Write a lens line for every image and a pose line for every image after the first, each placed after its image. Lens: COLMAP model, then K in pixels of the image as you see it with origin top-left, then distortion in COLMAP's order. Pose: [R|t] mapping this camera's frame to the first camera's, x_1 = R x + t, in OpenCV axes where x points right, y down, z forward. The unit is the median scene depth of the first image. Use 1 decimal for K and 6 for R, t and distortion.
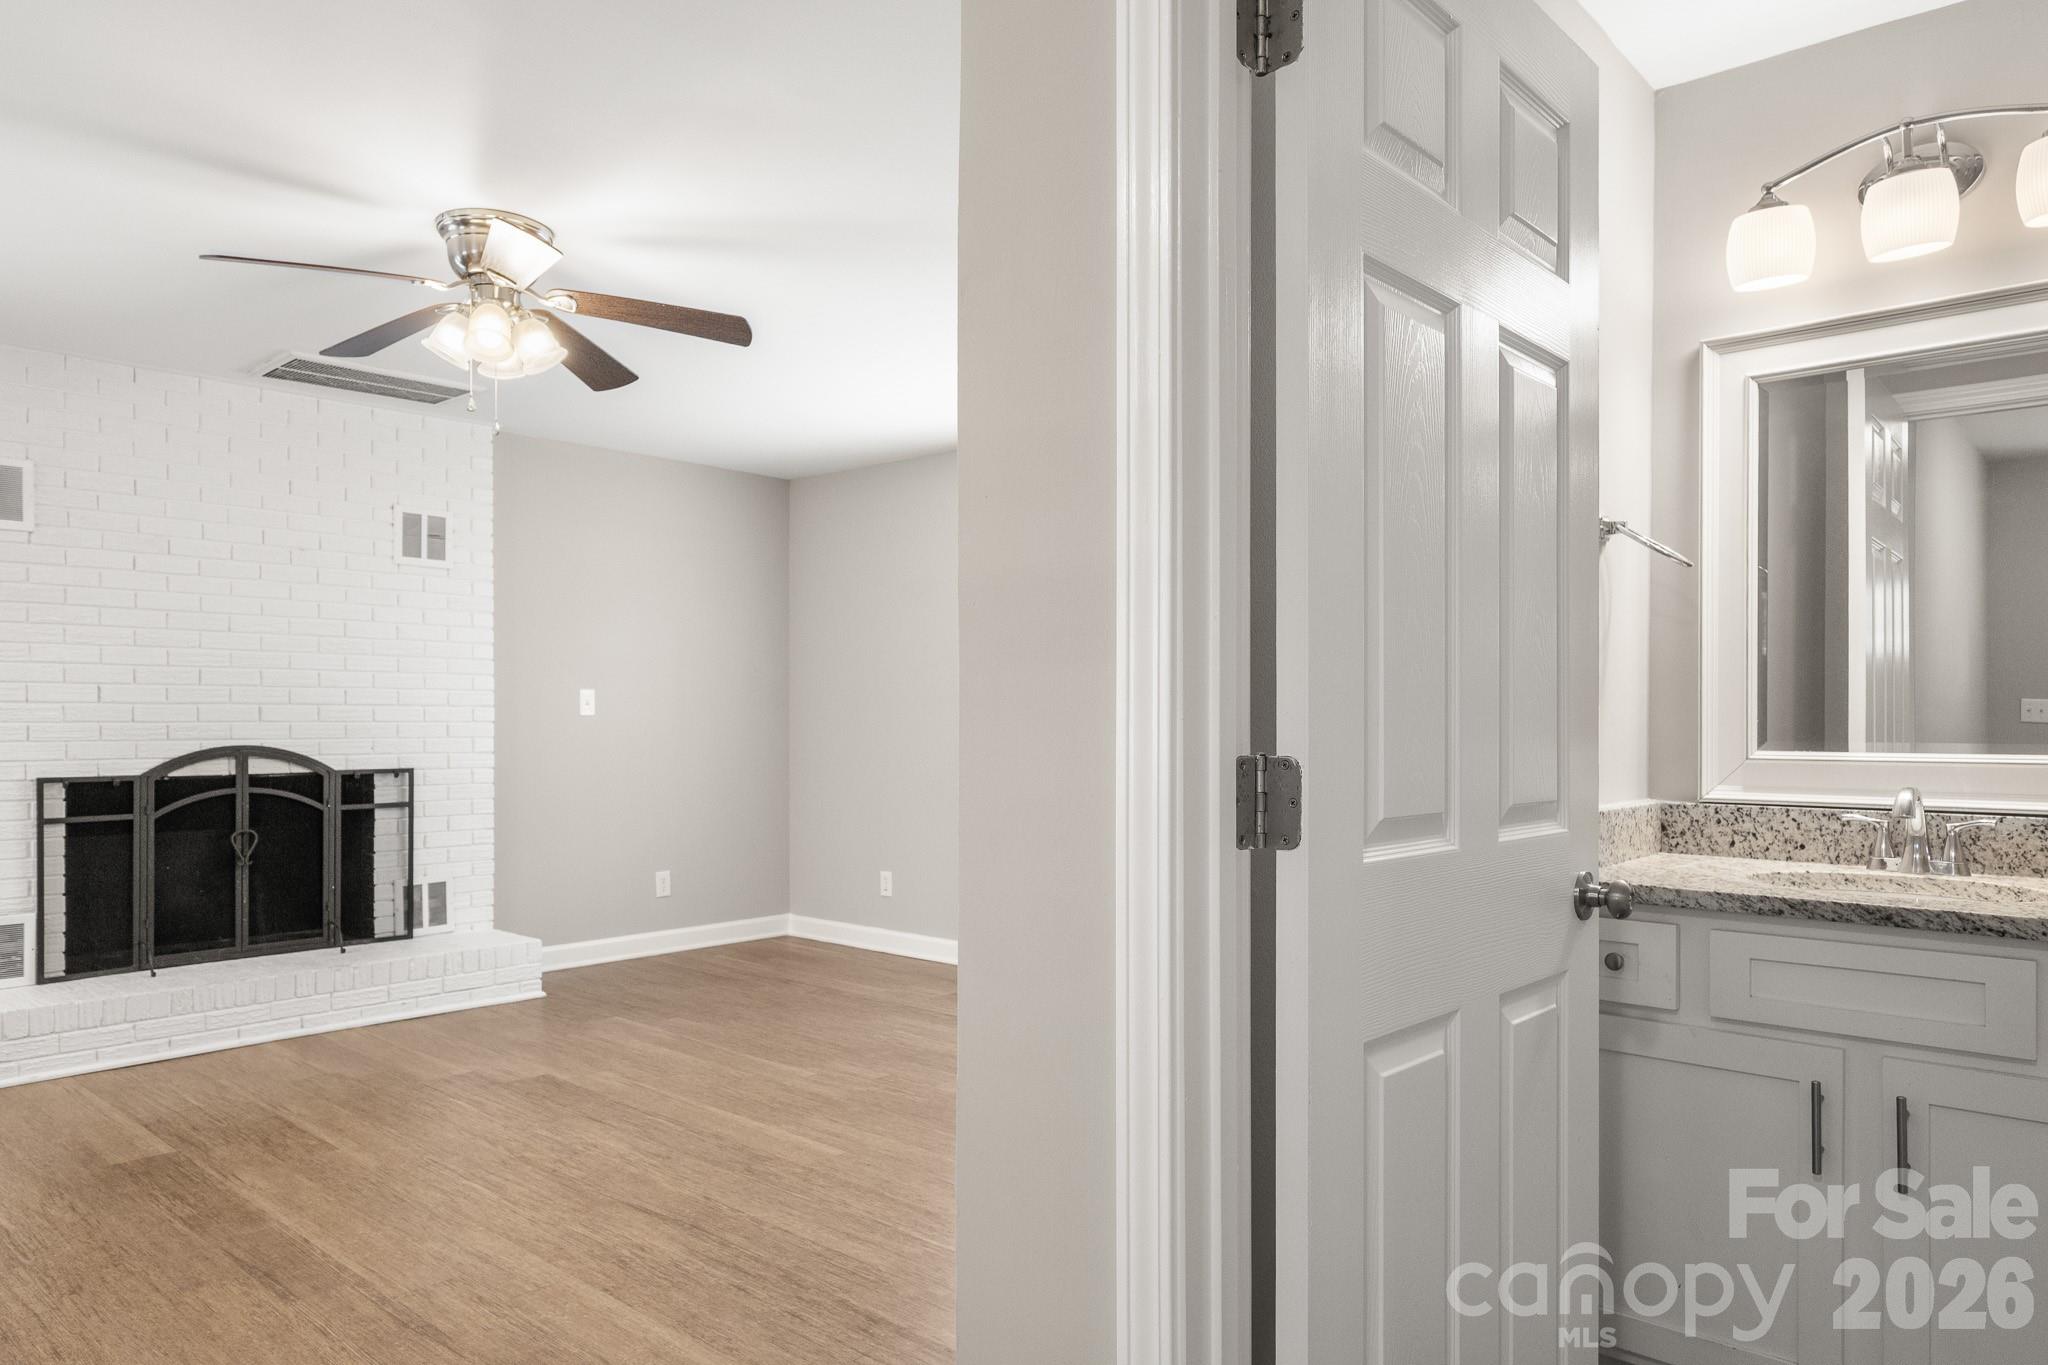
lens RADIAL K [[1358.1, 0, 1009.4], [0, 1358.1, 723.6], [0, 0, 1]] dist [0.023800, -0.008380]
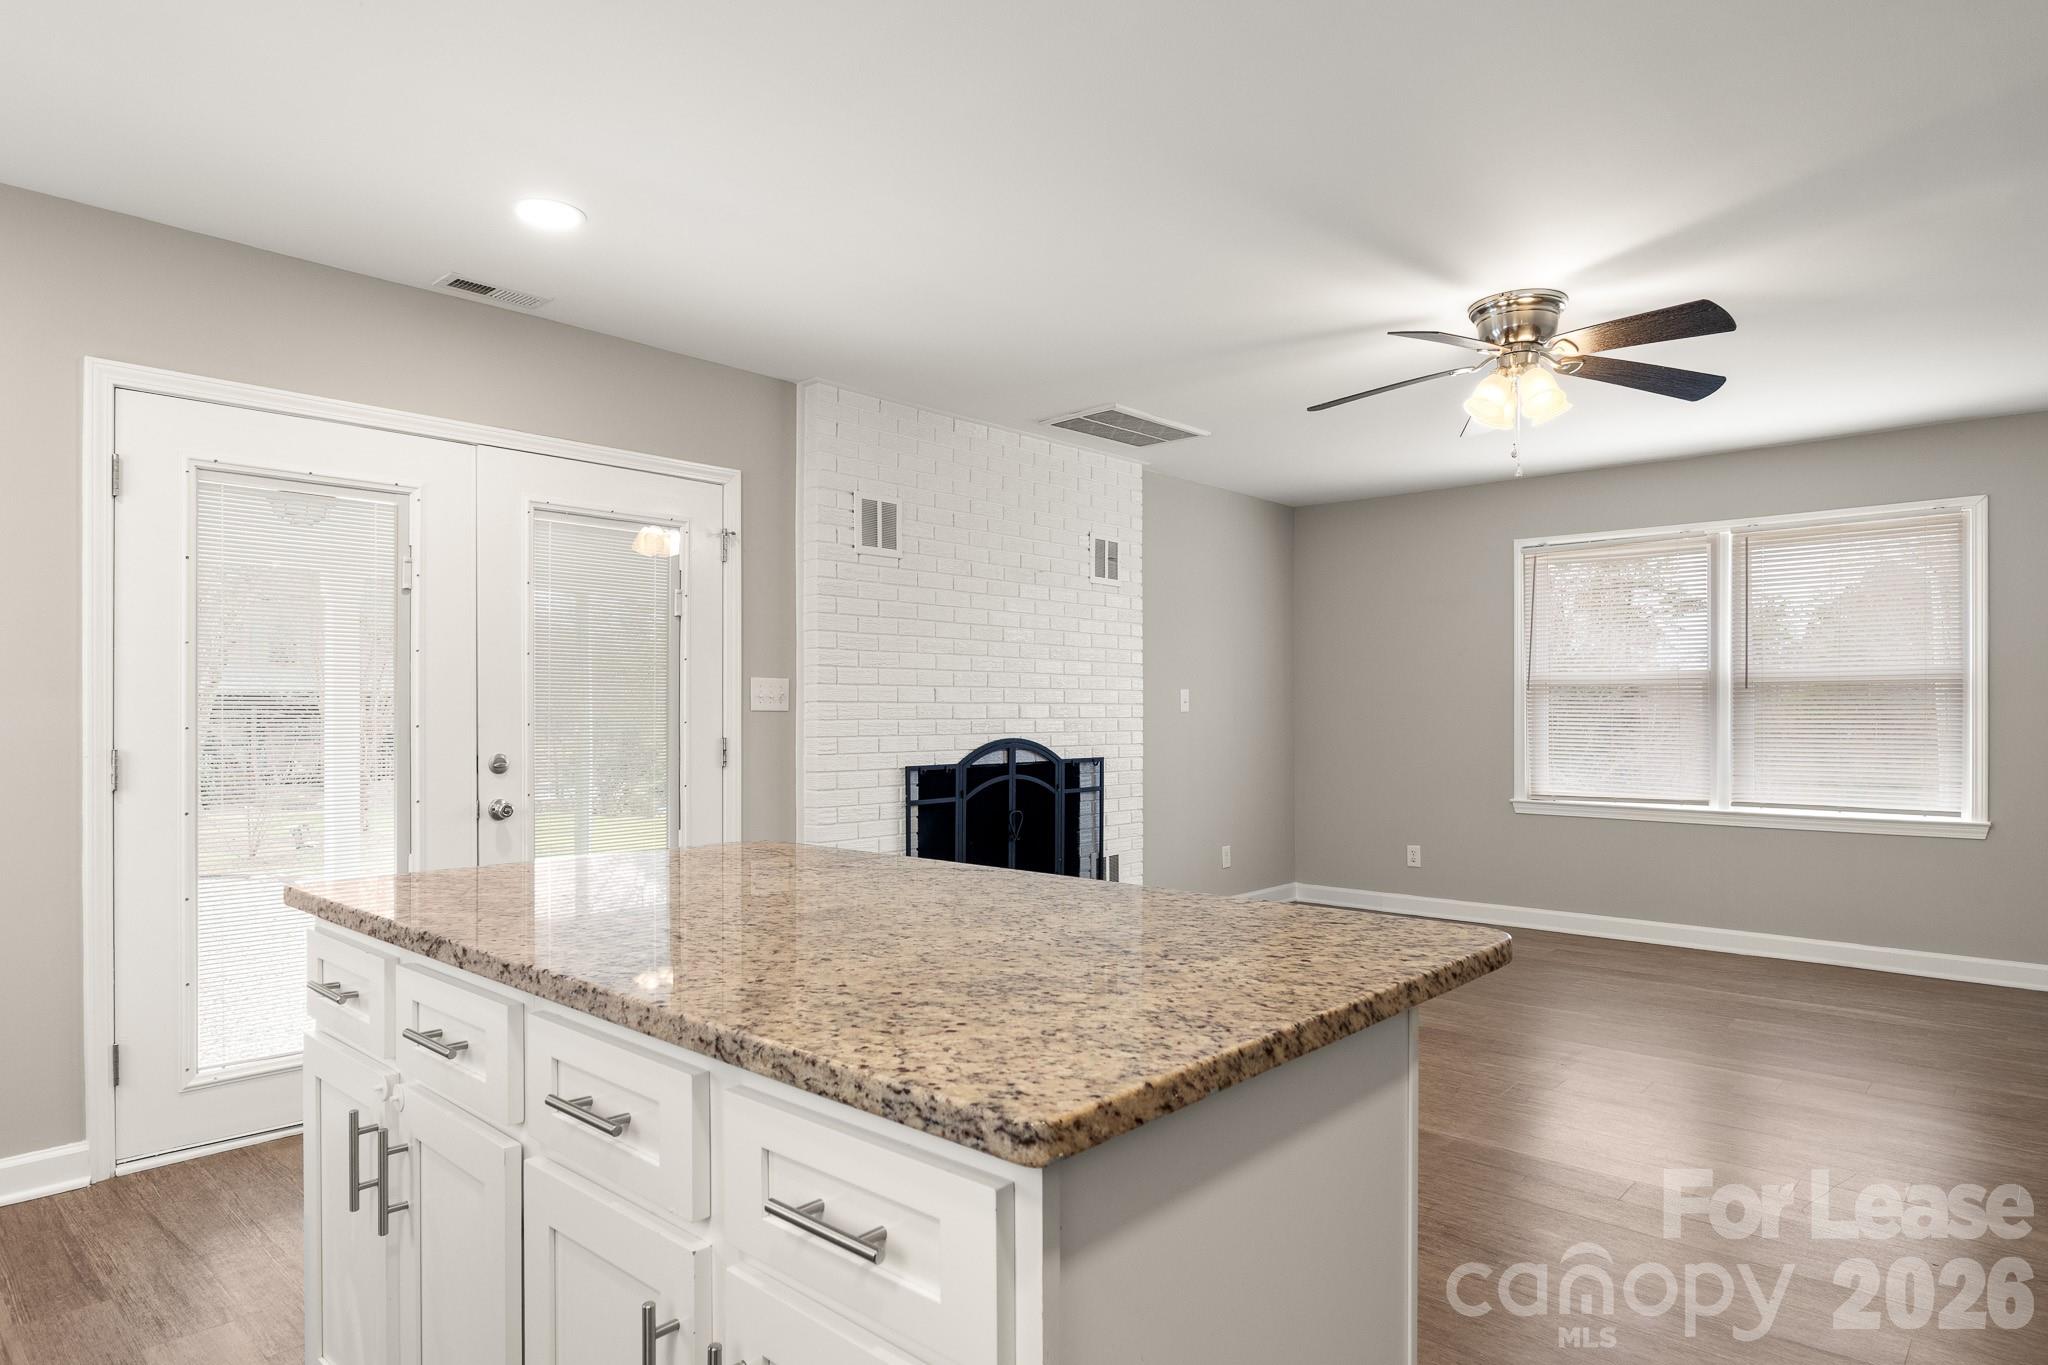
lens RADIAL K [[1208.3, 0, 997.1], [0, 1208.3, 713.0], [0, 0, 1]] dist [-0.000373, -0.000910]
pose [[0.999992, -0.003119, 0.002498, -0.613353], [0.003127, 0.999991, -0.002899, -0.003082], [-0.002489, 0.002907, 0.999993, -0.040632]]
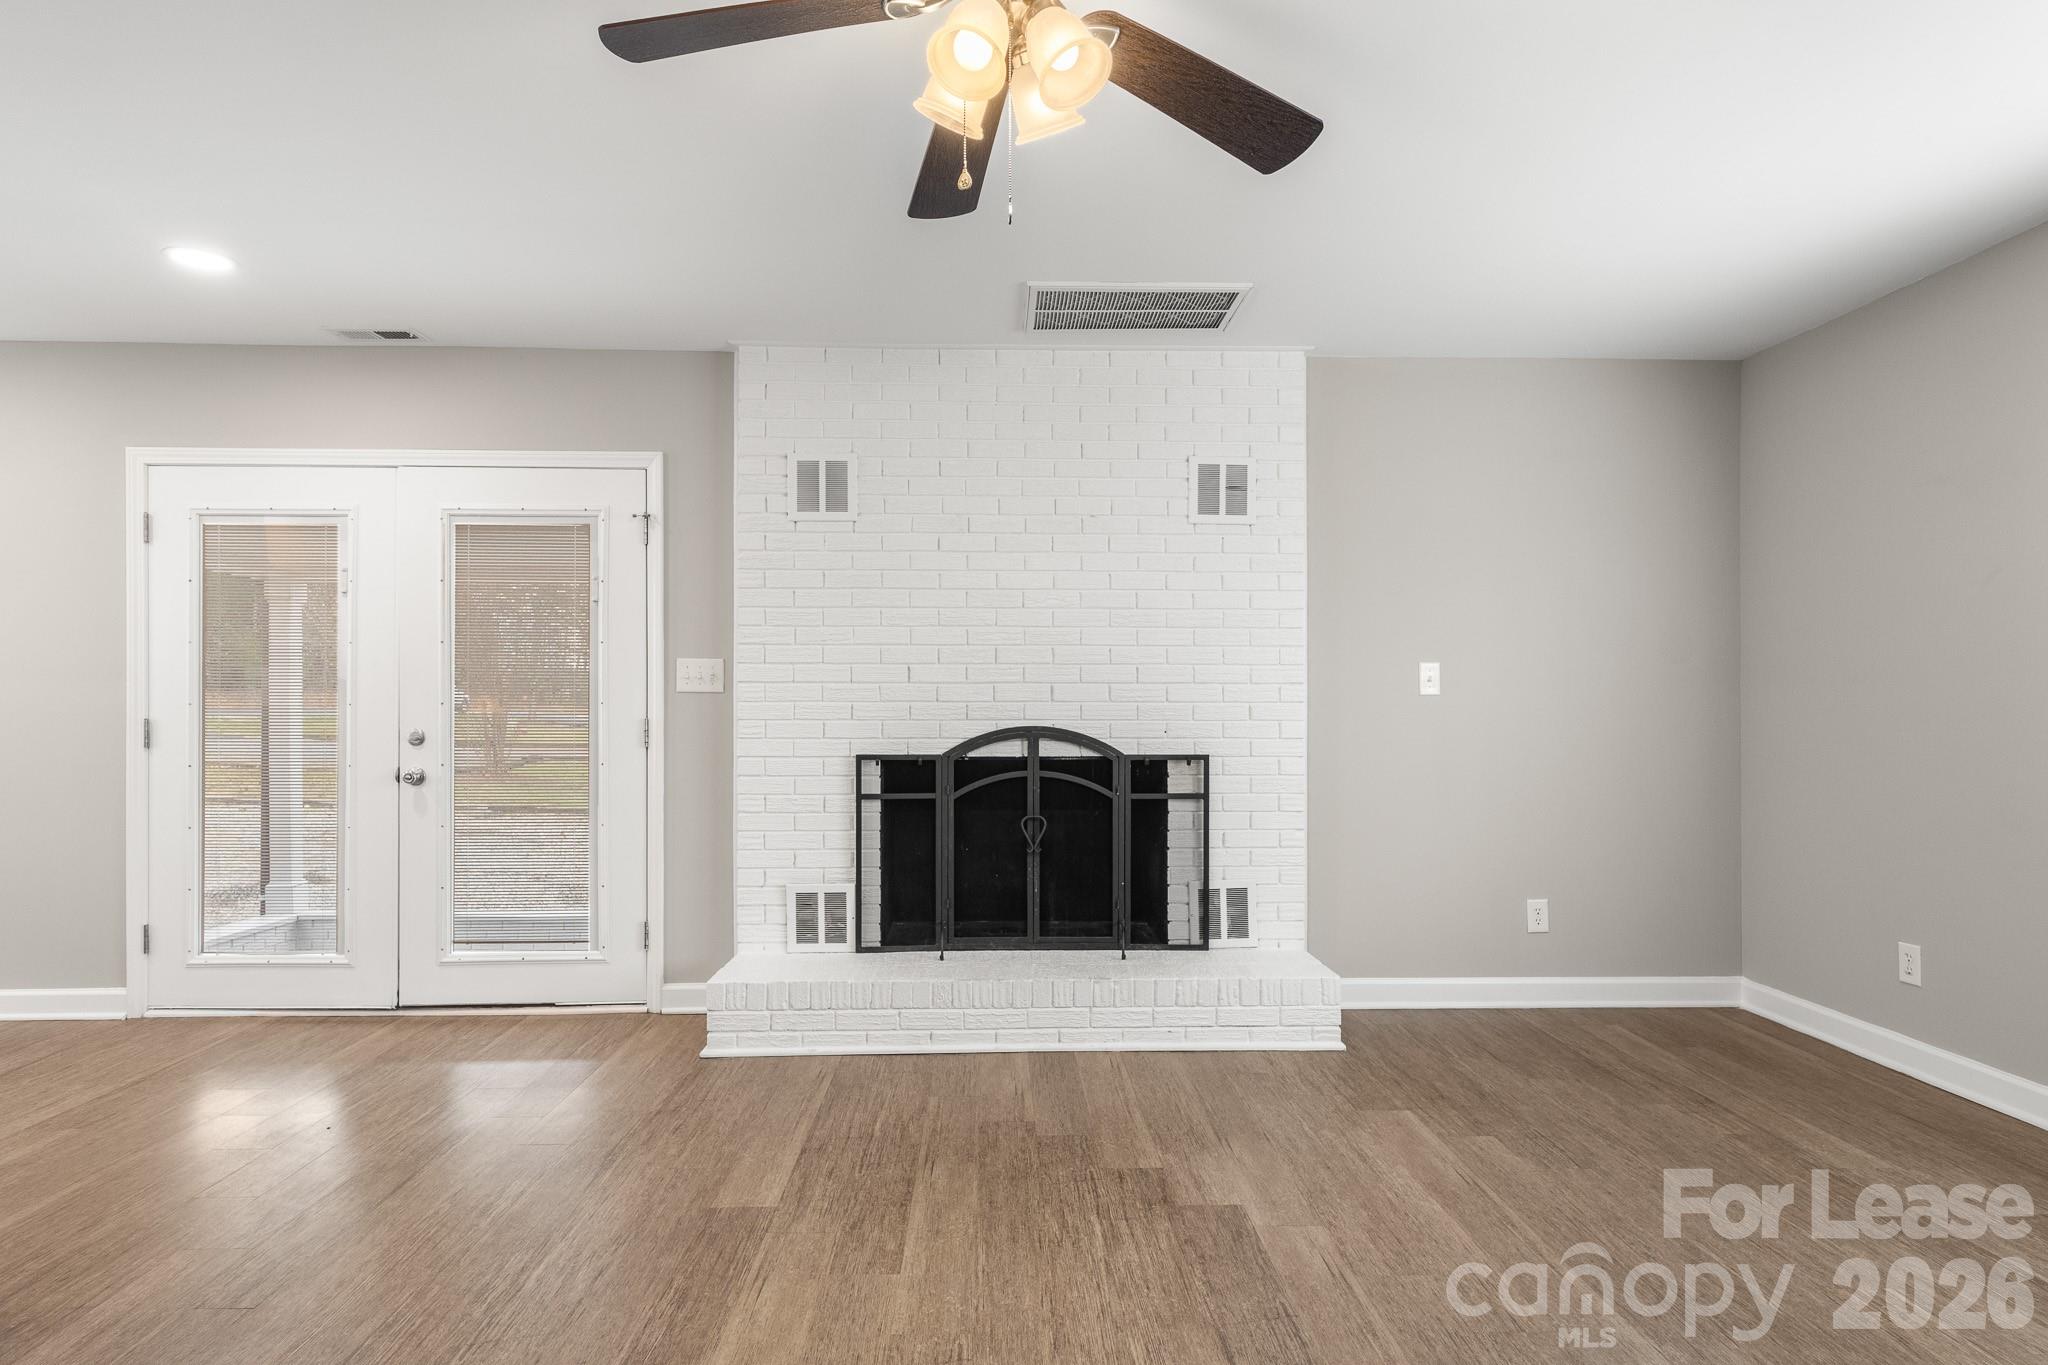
lens RADIAL K [[1114.7, 0, 1021.0], [0, 1114.7, 705.8], [0, 0, 1]] dist [0.007051, 0.000744]
pose [[0.697503, -0.003228, -0.716574, -0.009995], [-0.003098, 0.999967, -0.007520, 0.007925], [0.716575, 0.007465, 0.697470, 0.479952]]
